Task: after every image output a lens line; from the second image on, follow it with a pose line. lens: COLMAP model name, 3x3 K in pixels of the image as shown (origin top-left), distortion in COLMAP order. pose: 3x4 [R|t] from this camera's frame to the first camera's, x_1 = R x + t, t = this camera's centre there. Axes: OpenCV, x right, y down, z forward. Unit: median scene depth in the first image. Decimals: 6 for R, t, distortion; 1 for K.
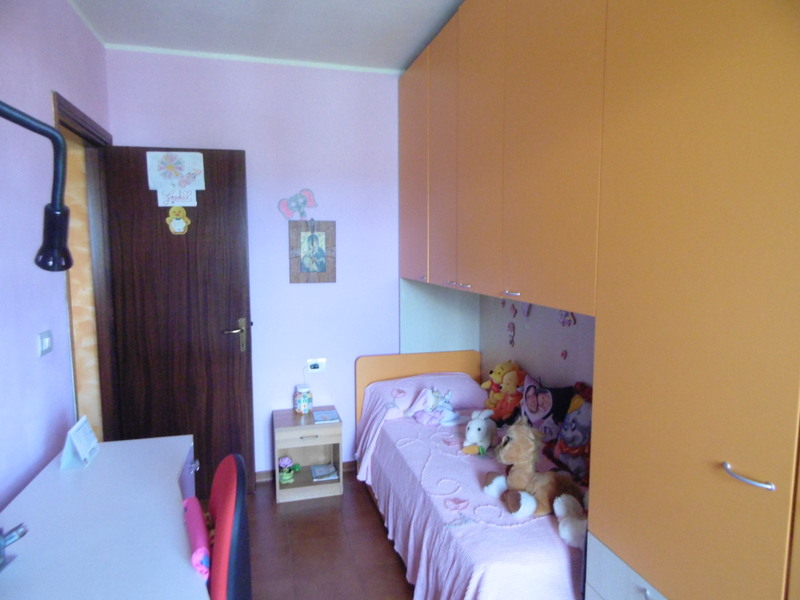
lens RADIAL K [[526.5, 0, 400.0], [0, 526.5, 300.0], [0, 0, 1]] dist [0.014576, -0.004277]
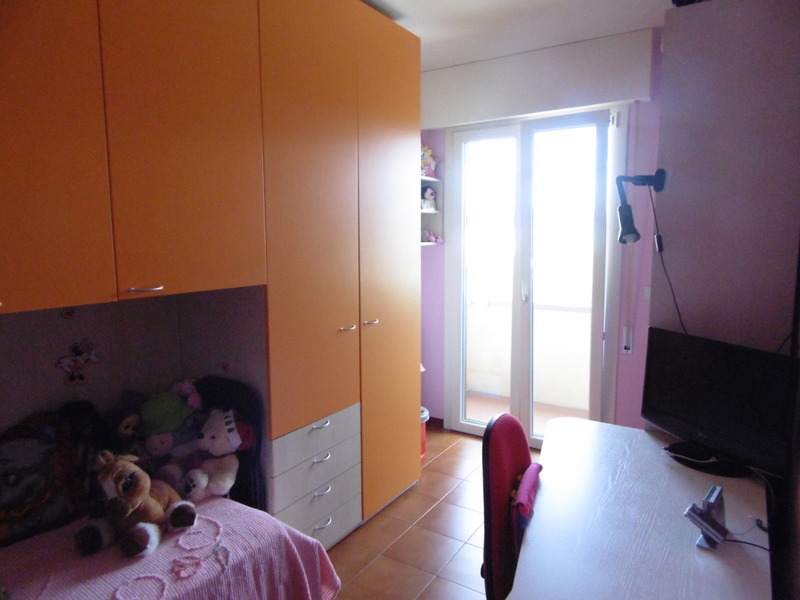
lens RADIAL K [[526.5, 0, 400.0], [0, 526.5, 300.0], [0, 0, 1]] dist [0.014576, -0.004277]
pose [[-0.665538, -0.085961, 0.741397, -0.681479], [0.084678, 0.978235, 0.189435, -0.121672], [-0.741545, 0.188857, -0.643774, 1.267304]]
